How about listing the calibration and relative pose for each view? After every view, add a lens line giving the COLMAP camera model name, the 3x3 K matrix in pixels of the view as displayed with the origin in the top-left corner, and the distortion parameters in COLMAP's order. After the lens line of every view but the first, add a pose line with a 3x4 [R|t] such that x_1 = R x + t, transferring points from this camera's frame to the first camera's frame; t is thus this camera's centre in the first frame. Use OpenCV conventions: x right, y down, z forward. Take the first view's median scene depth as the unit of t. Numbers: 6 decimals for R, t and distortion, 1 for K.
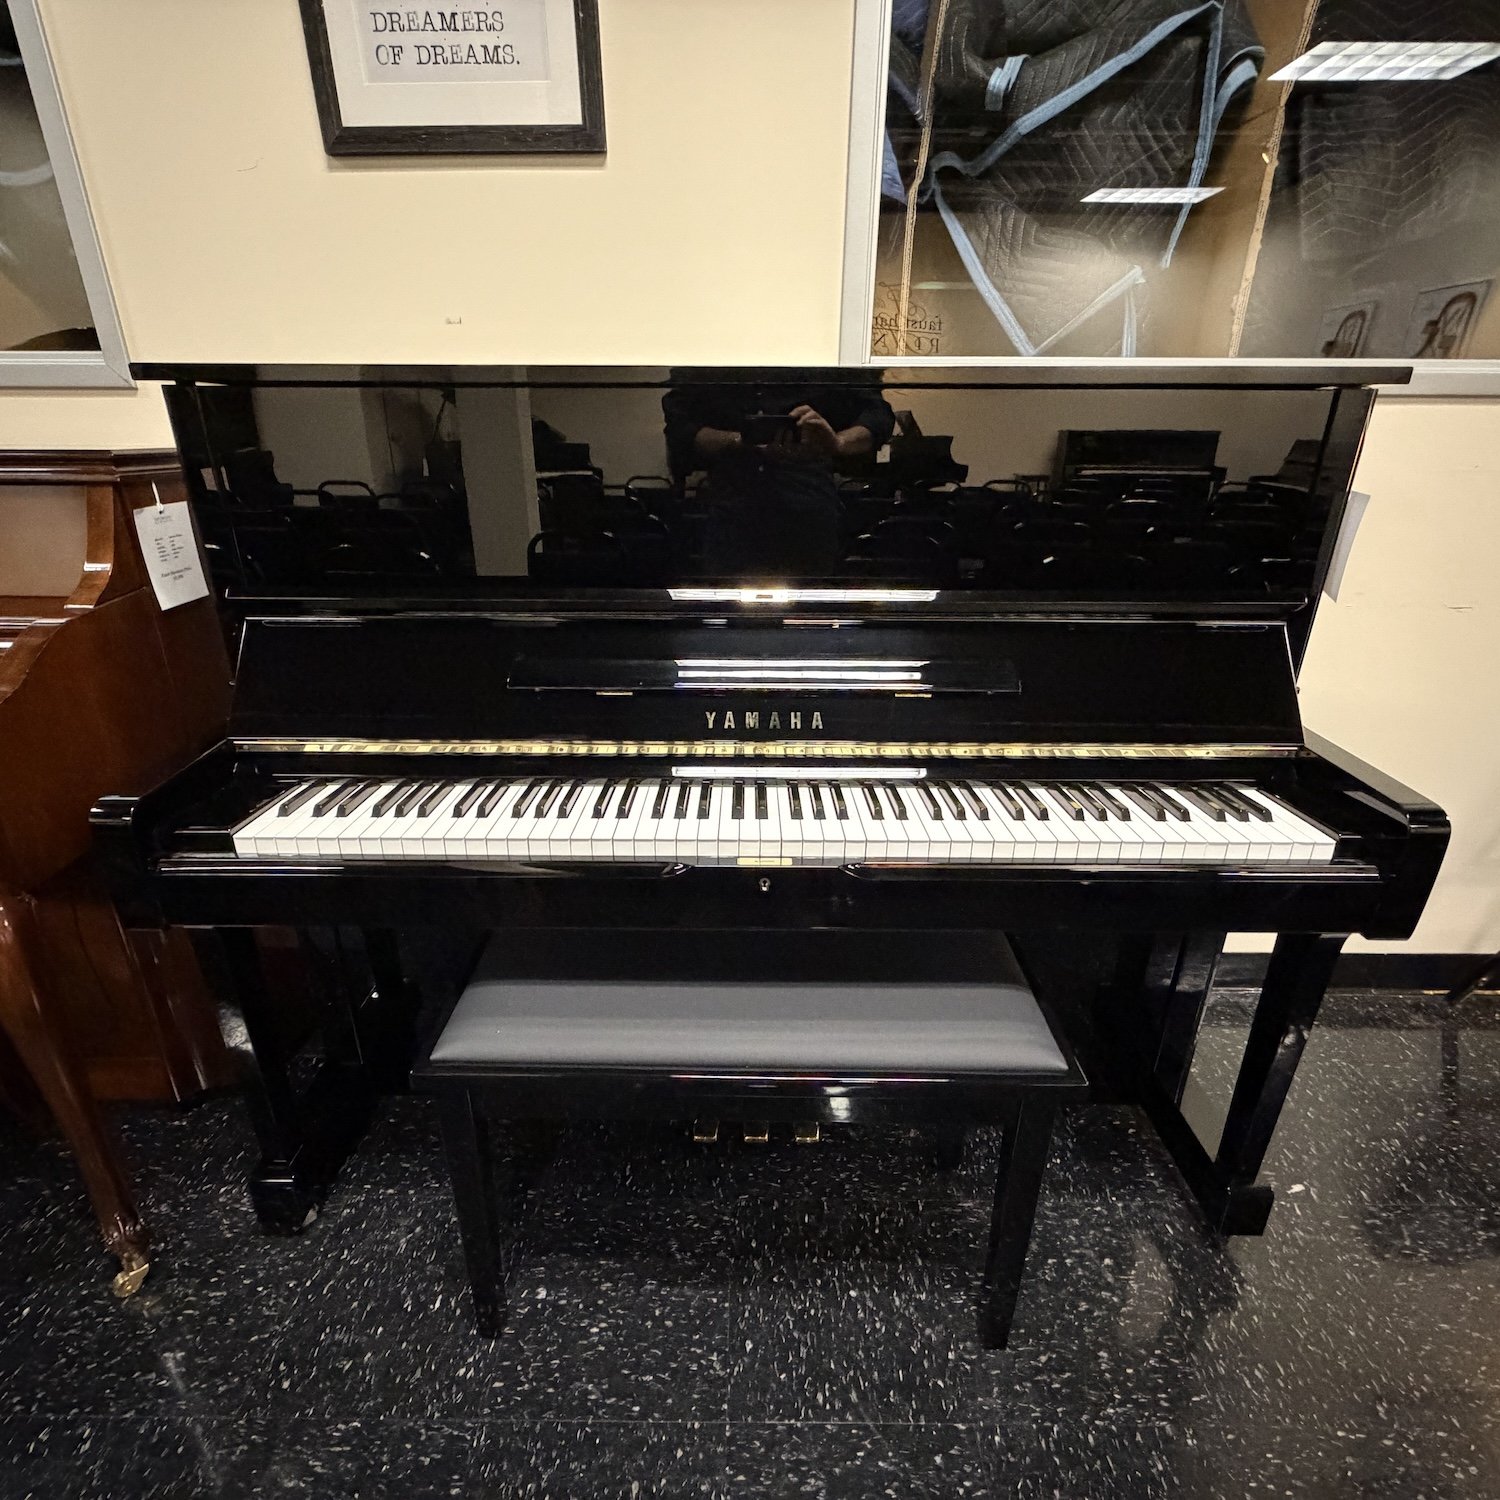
lens RADIAL K [[812.0, 0, 747.7], [0, 812.0, 747.2], [0, 0, 1]] dist [-0.004360, 0.000221]
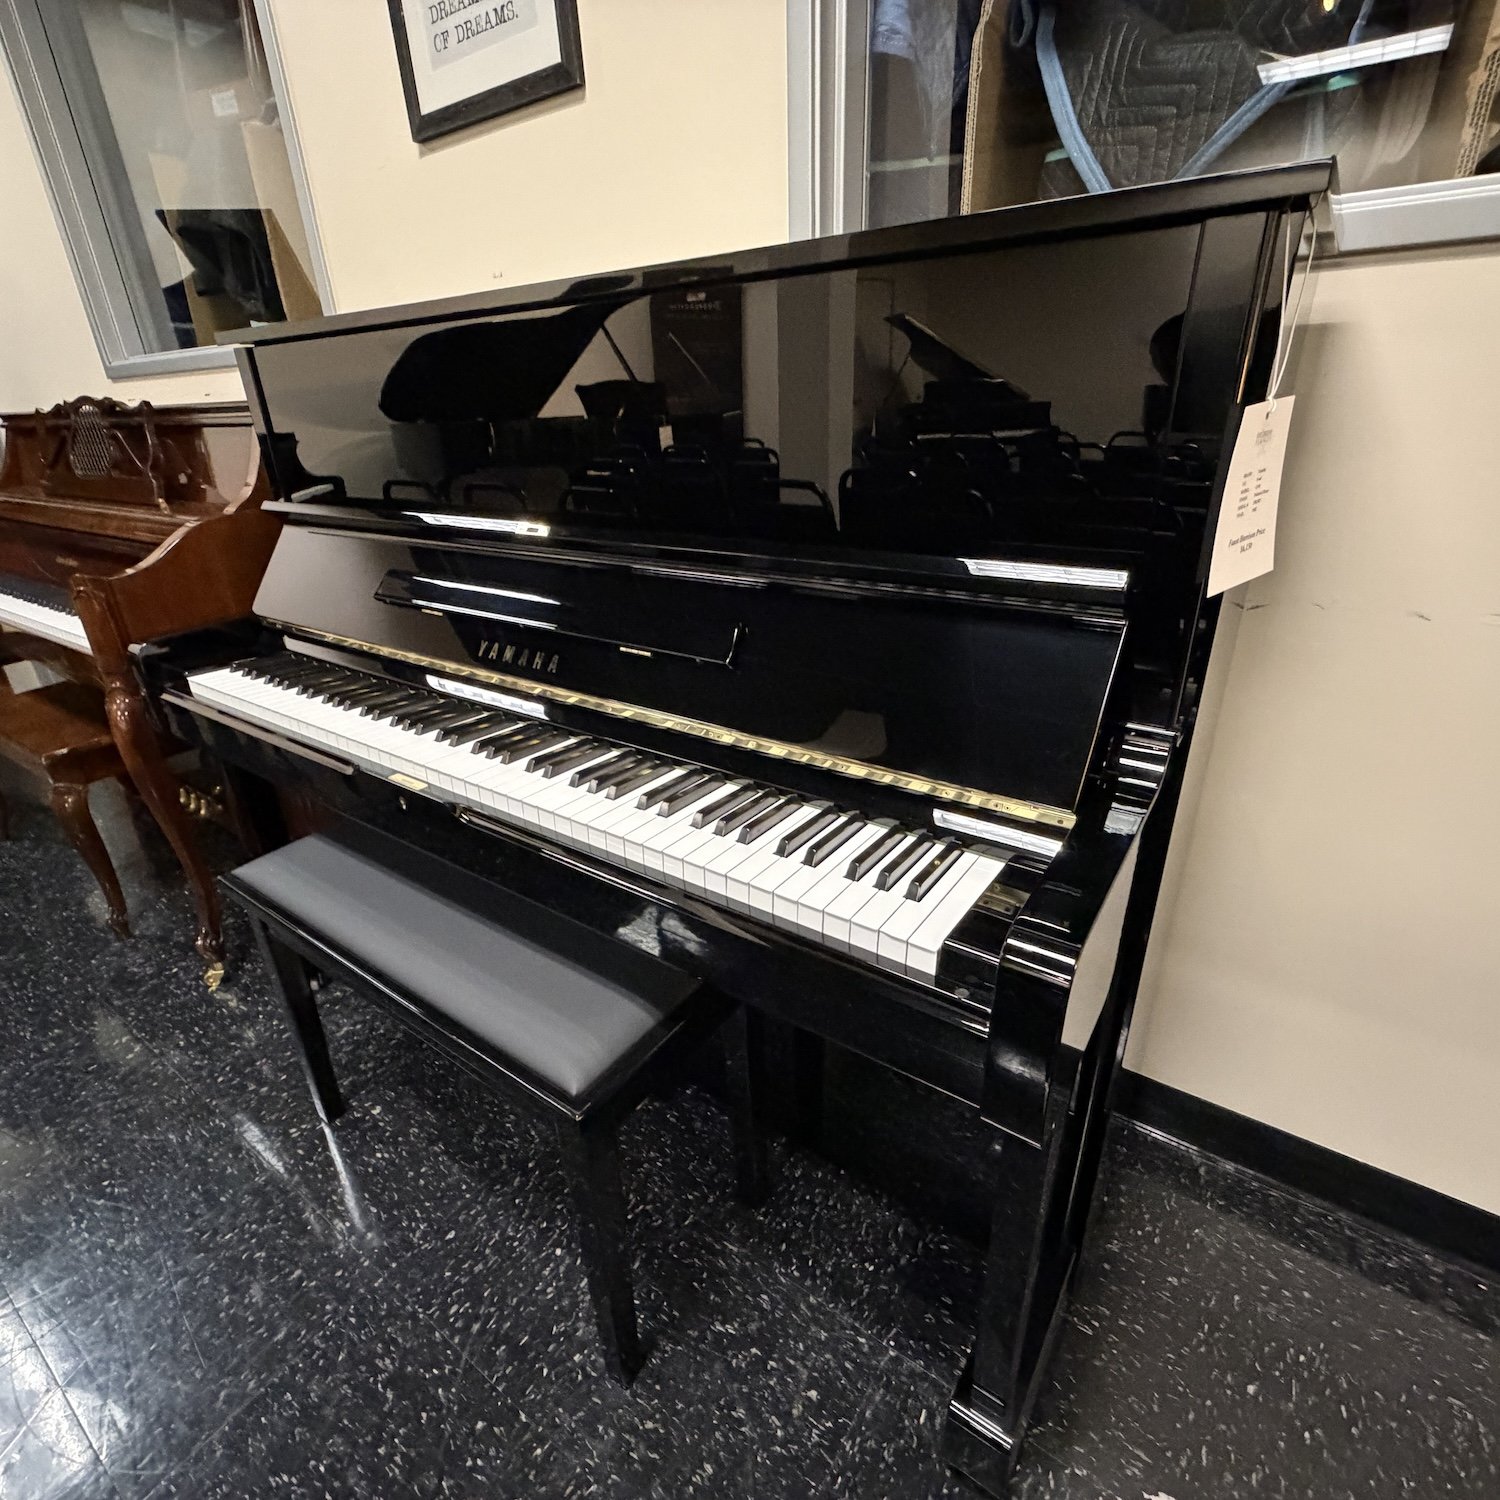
lens RADIAL K [[812.0, 0, 744.4], [0, 812.0, 751.3], [0, 0, 1]] dist [-0.004360, 0.000221]
pose [[0.815259, 0.207643, -0.540590, 0.786017], [-0.183513, 0.978028, 0.098910, -0.066558], [0.549250, 0.018568, 0.835452, 0.314518]]
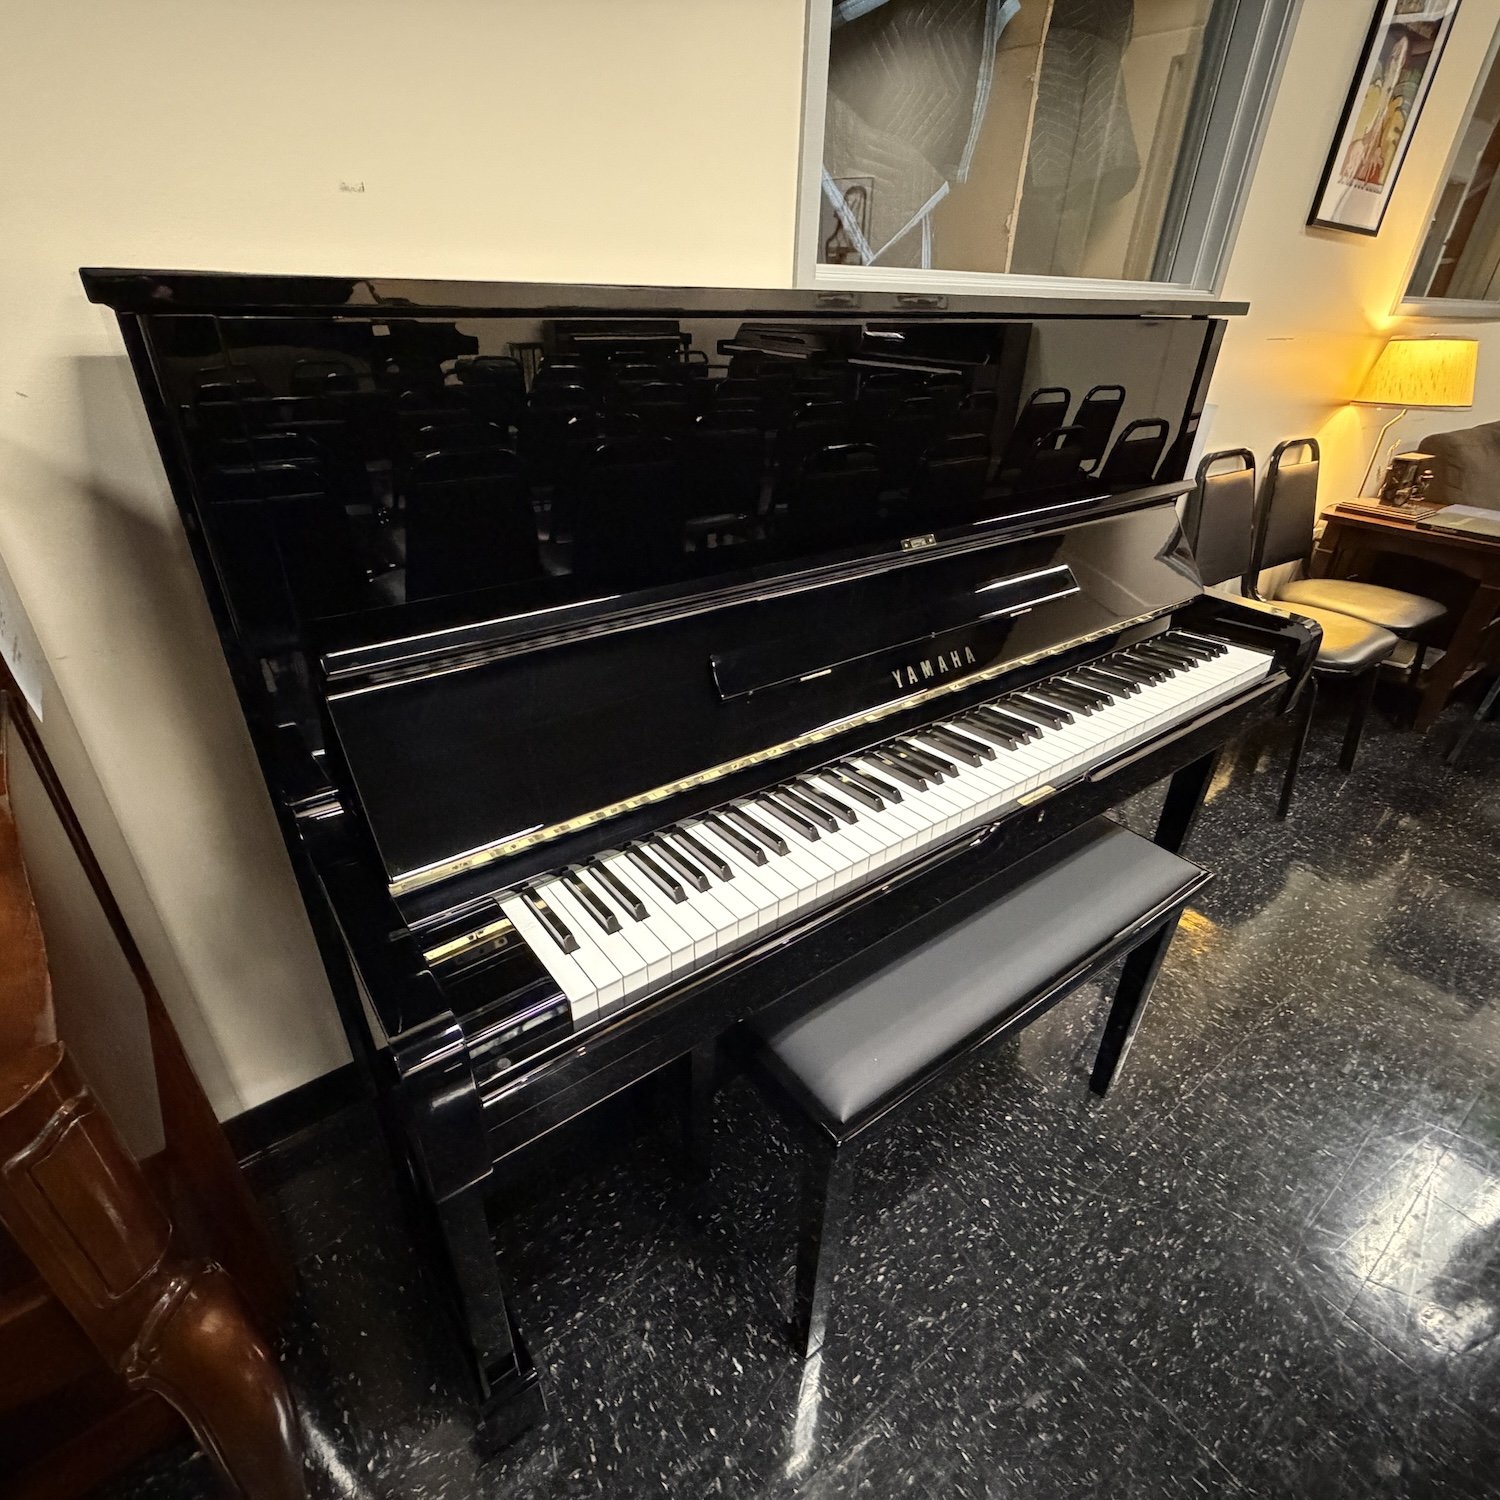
lens RADIAL K [[812.0, 0, 751.6], [0, 812.0, 738.7], [0, 0, 1]] dist [-0.004360, 0.000221]
pose [[0.794067, -0.281610, 0.538660, -0.714078], [0.208024, 0.958592, 0.194491, -0.186361], [-0.571126, -0.042385, 0.819768, 0.285499]]
